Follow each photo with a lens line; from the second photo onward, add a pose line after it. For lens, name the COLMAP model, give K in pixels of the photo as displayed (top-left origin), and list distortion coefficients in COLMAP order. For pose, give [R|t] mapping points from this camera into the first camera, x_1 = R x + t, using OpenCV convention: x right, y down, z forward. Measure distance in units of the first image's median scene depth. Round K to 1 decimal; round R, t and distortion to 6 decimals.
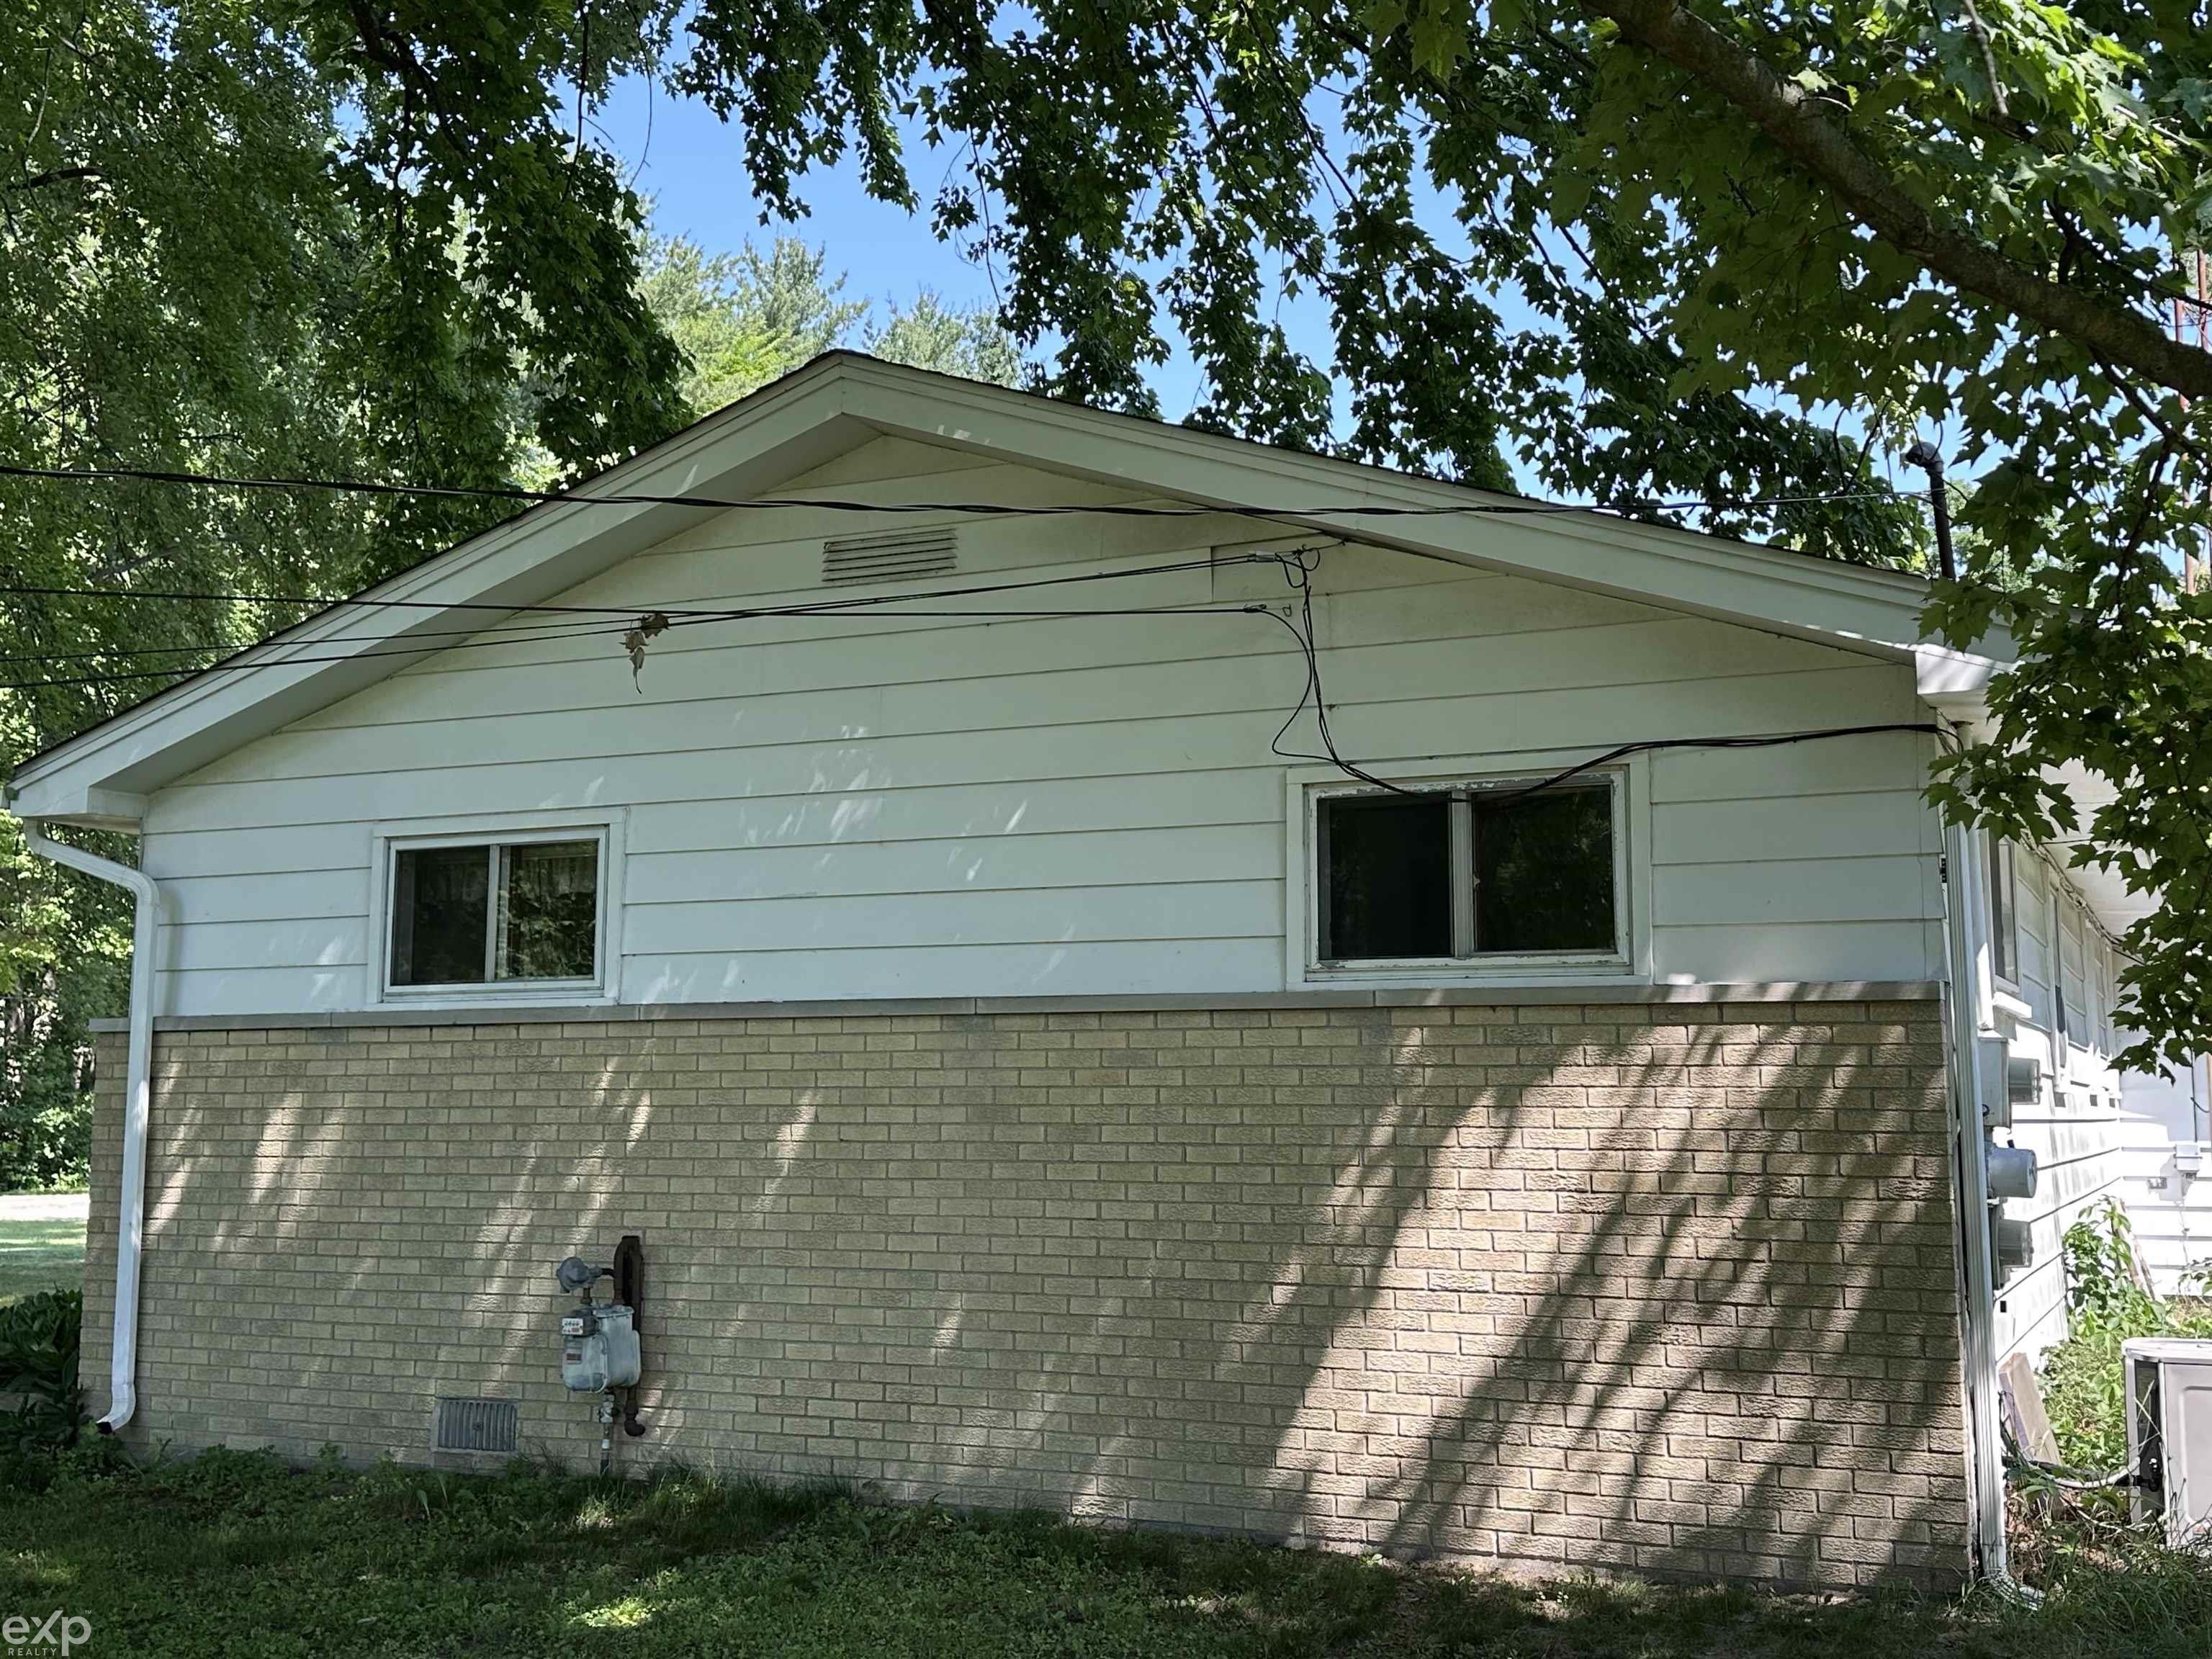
lens RADIAL K [[2417.7, 0, 1106.0], [0, 2417.7, 829.5], [0, 0, 1]] dist [0.228907, -0.451152]
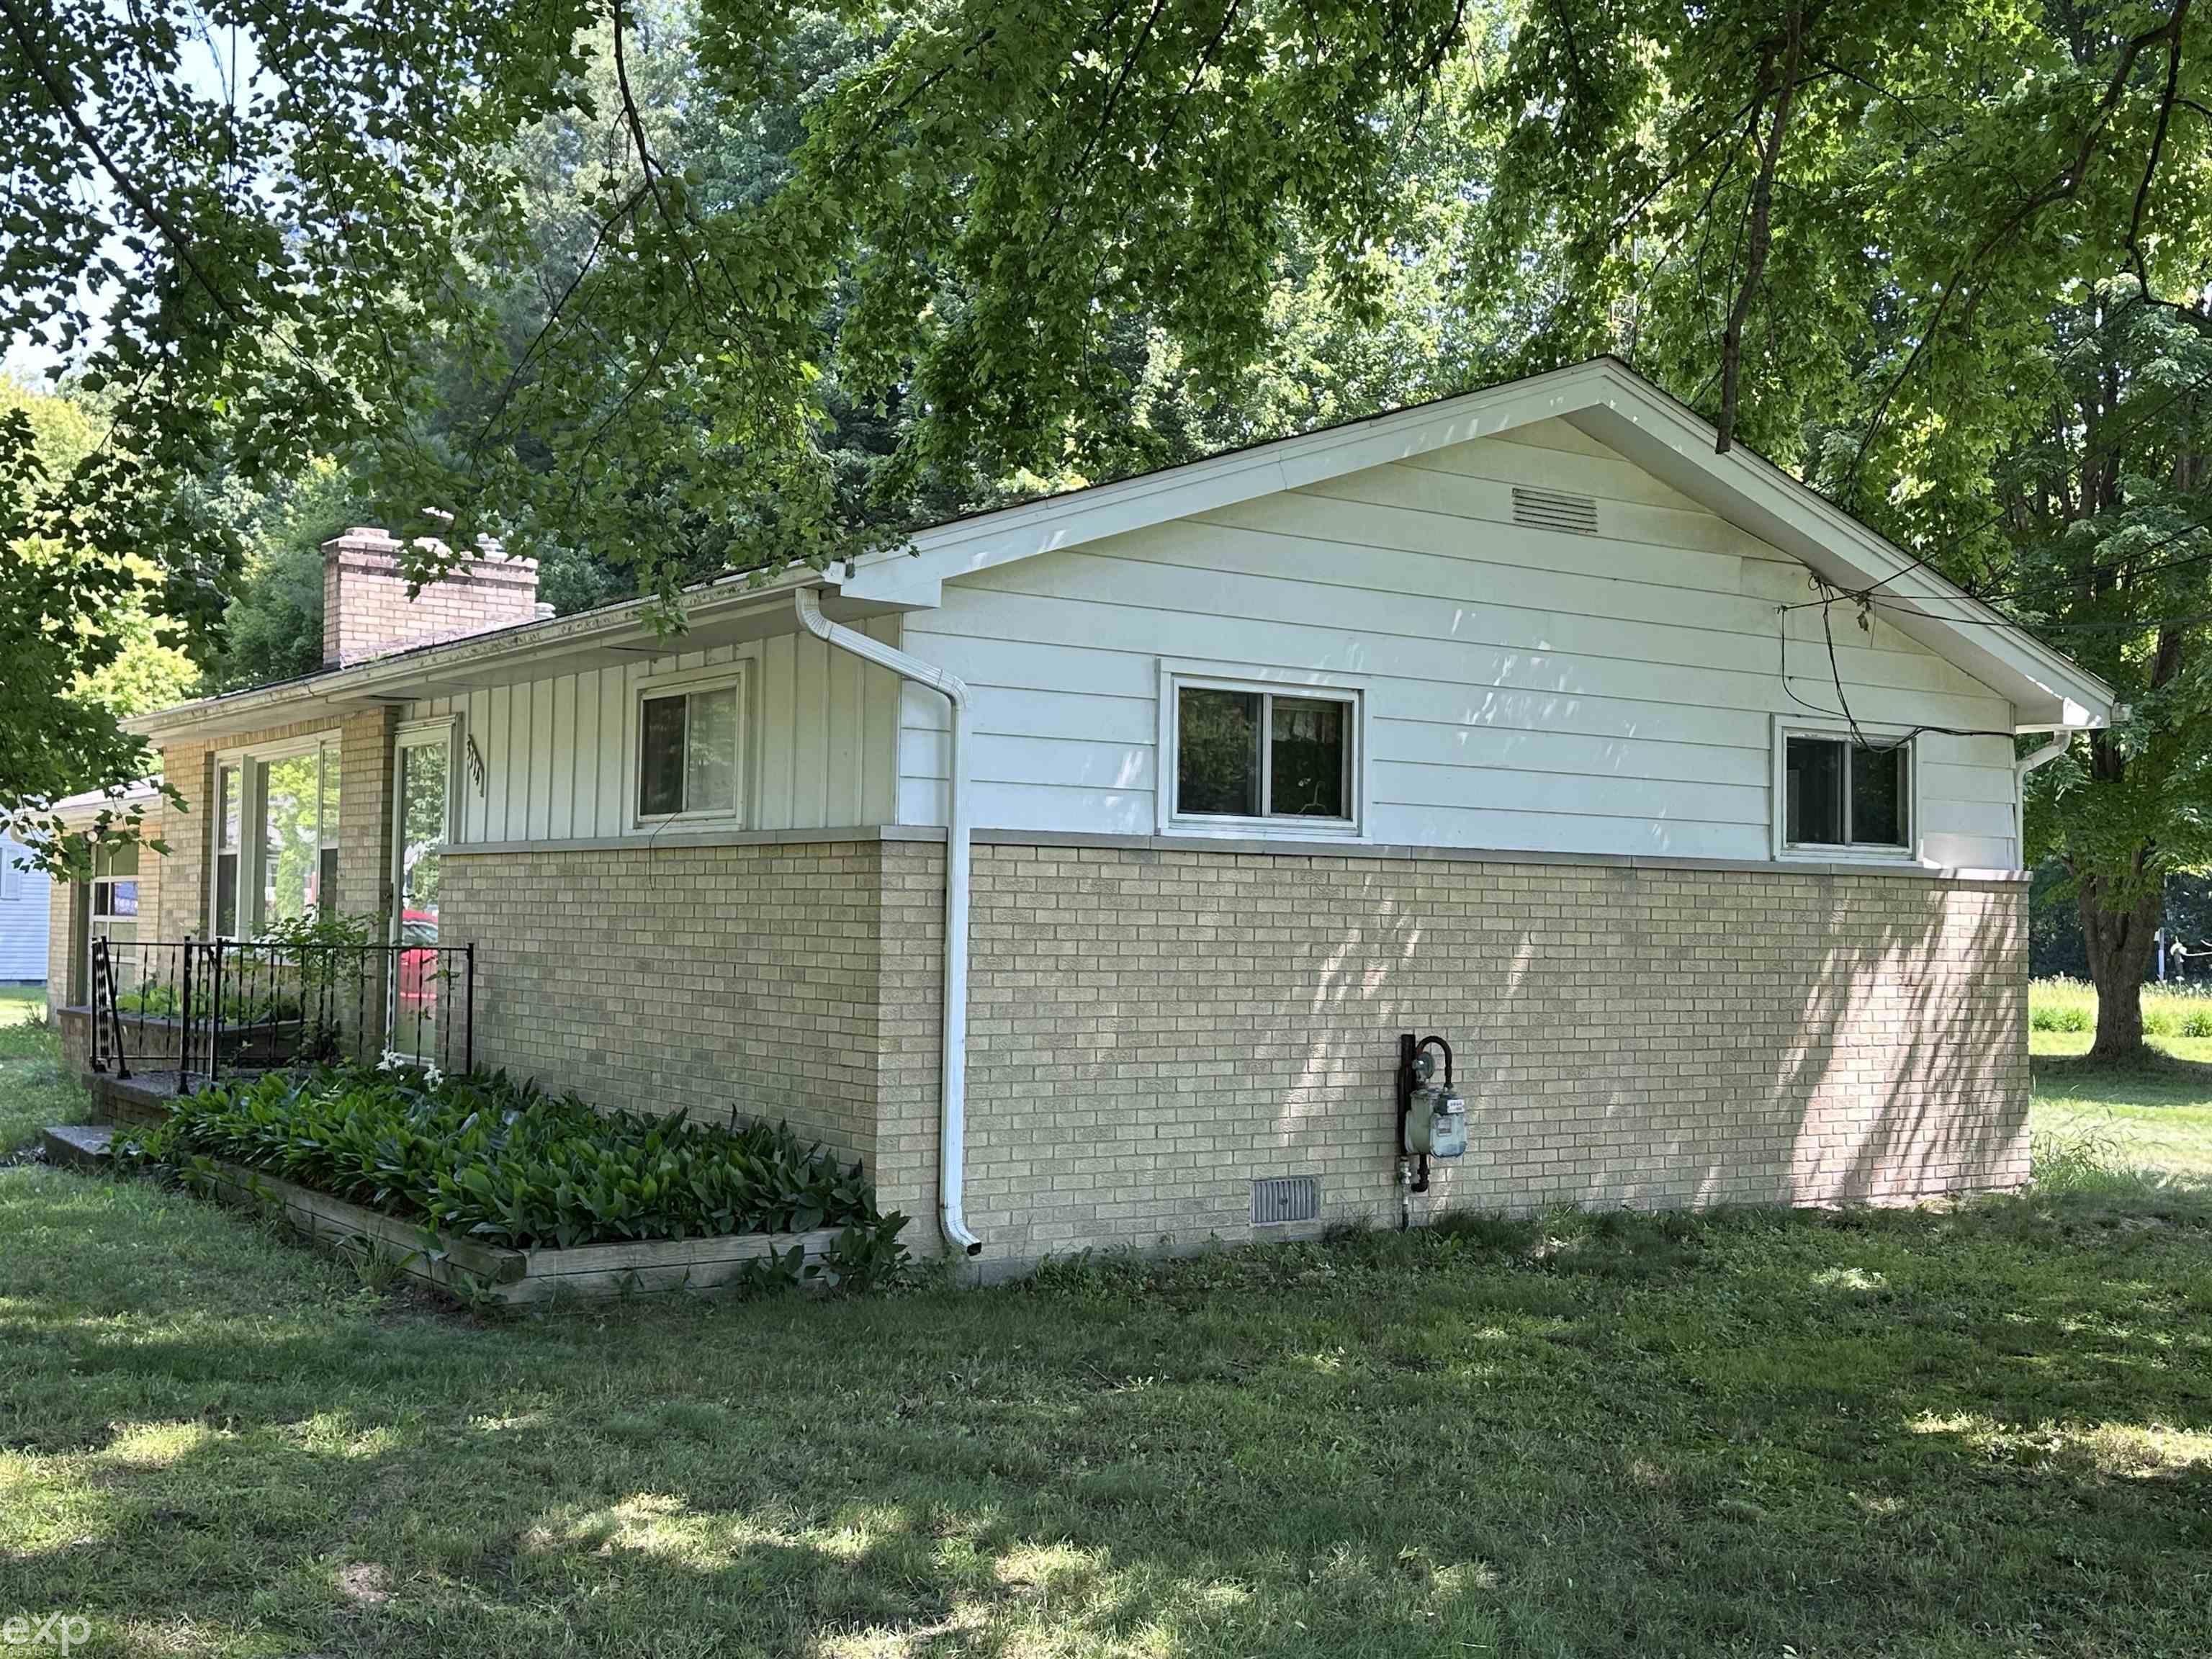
lens RADIAL K [[2417.7, 0, 1106.0], [0, 2417.7, 829.5], [0, 0, 1]] dist [0.228907, -0.451152]
pose [[0.471301, 0.040837, 0.881026, -1.326042], [-0.108881, 0.993980, 0.012173, 0.065501], [-0.875226, -0.101664, 0.472910, 0.564010]]
